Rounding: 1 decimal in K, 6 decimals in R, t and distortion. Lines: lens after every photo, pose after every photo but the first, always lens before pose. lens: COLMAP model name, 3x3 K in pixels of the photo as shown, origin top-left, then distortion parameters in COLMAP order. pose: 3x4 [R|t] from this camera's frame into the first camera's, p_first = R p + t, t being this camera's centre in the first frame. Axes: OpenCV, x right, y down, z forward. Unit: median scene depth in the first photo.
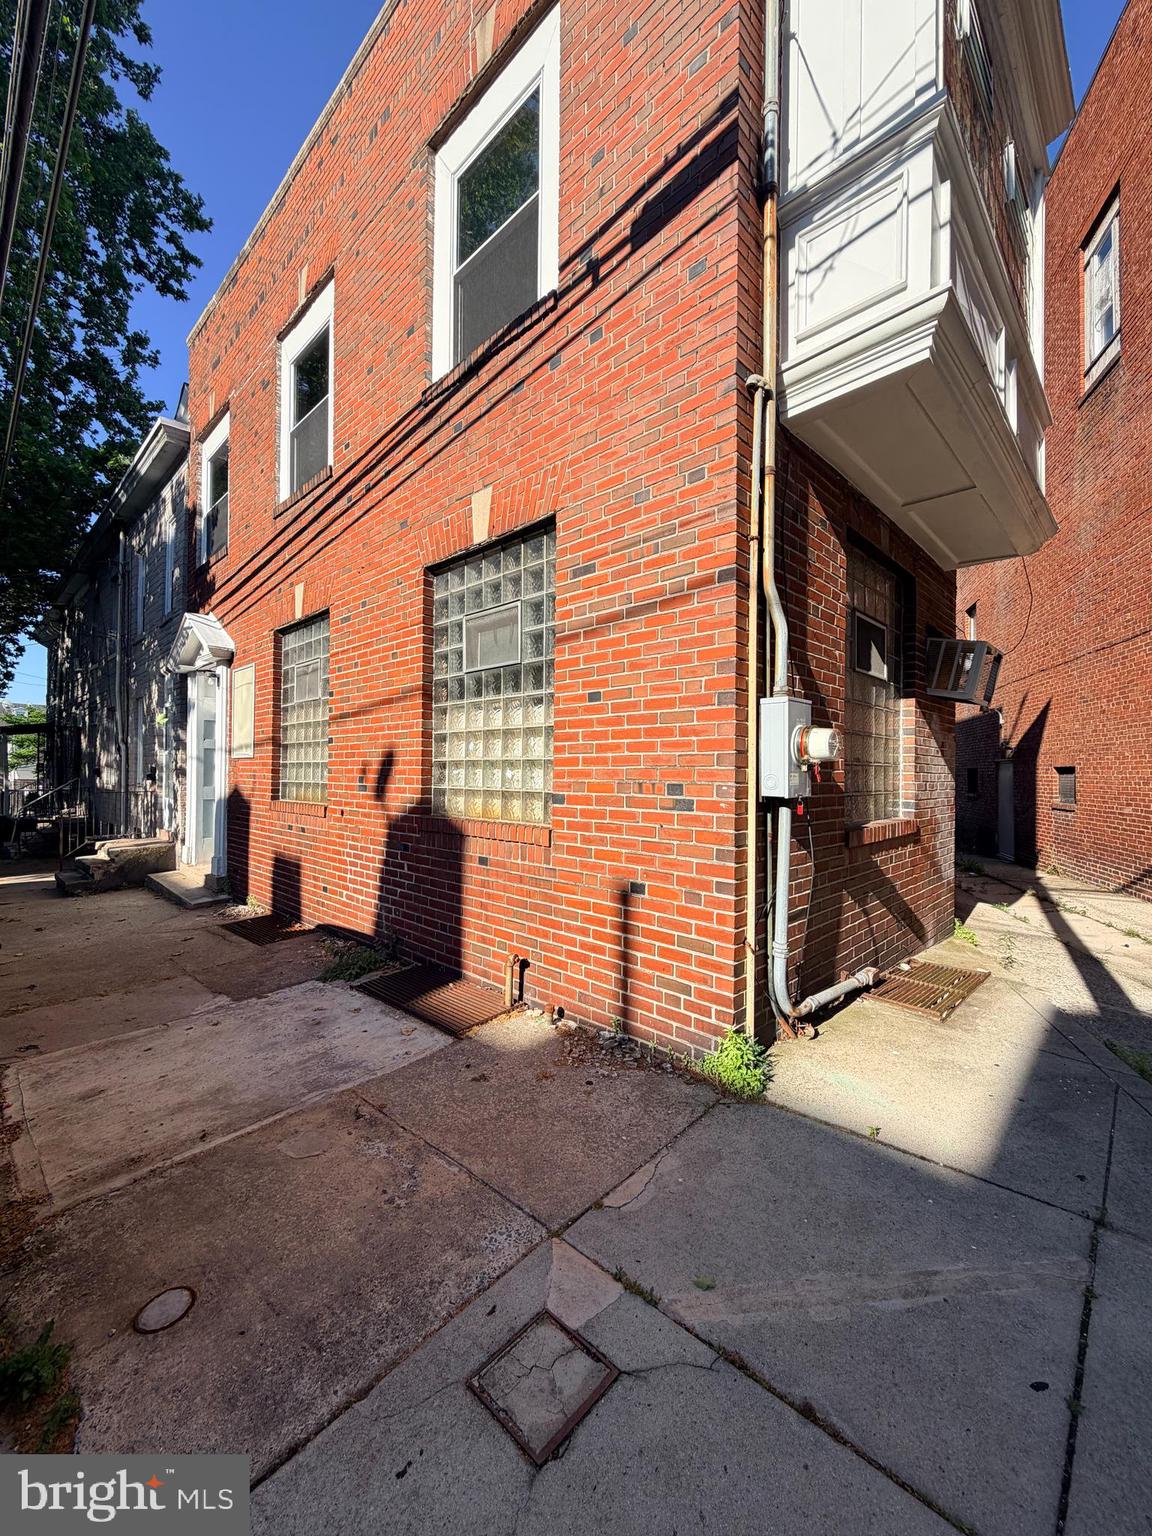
lens RADIAL K [[612.2, 0, 578.7], [0, 612.2, 765.1], [0, 0, 1]] dist [0.000213, -0.000749]
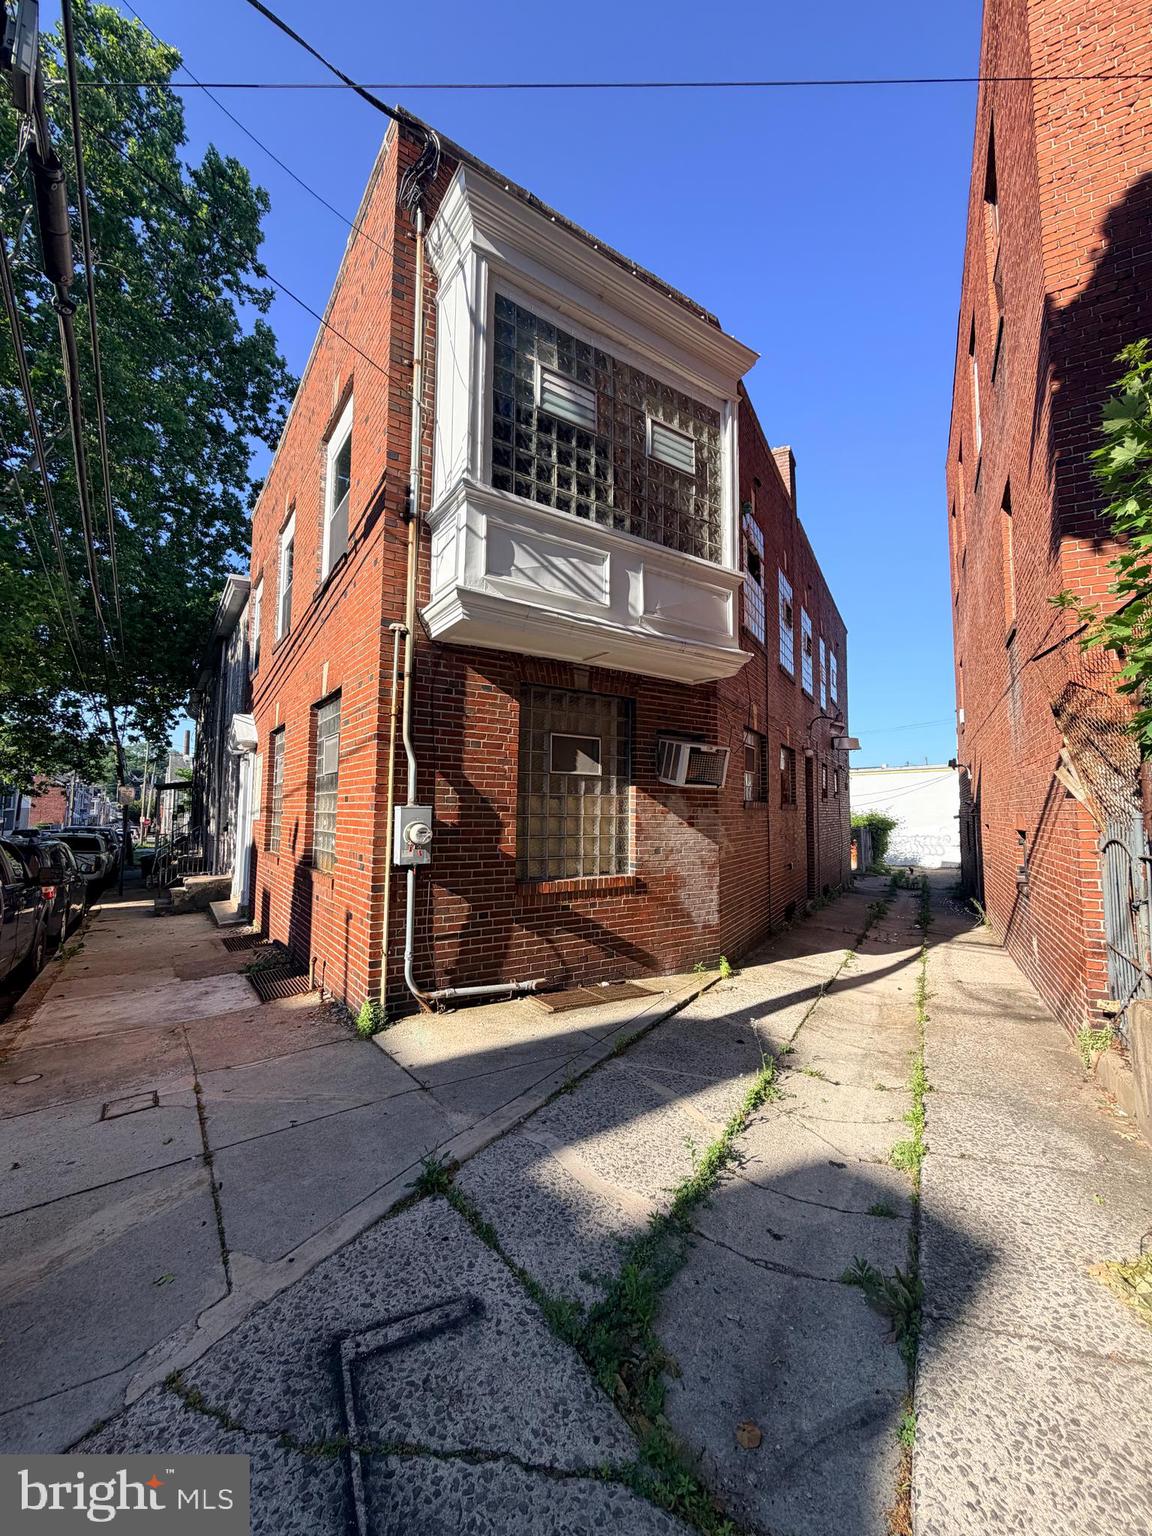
lens RADIAL K [[612.2, 0, 580.8], [0, 612.2, 766.6], [0, 0, 1]] dist [0.000213, -0.000749]
pose [[0.981040, -0.013565, -0.193328, 0.846342], [0.001488, 0.998045, -0.062477, -0.083083], [0.193797, 0.061005, 0.979143, -0.443626]]
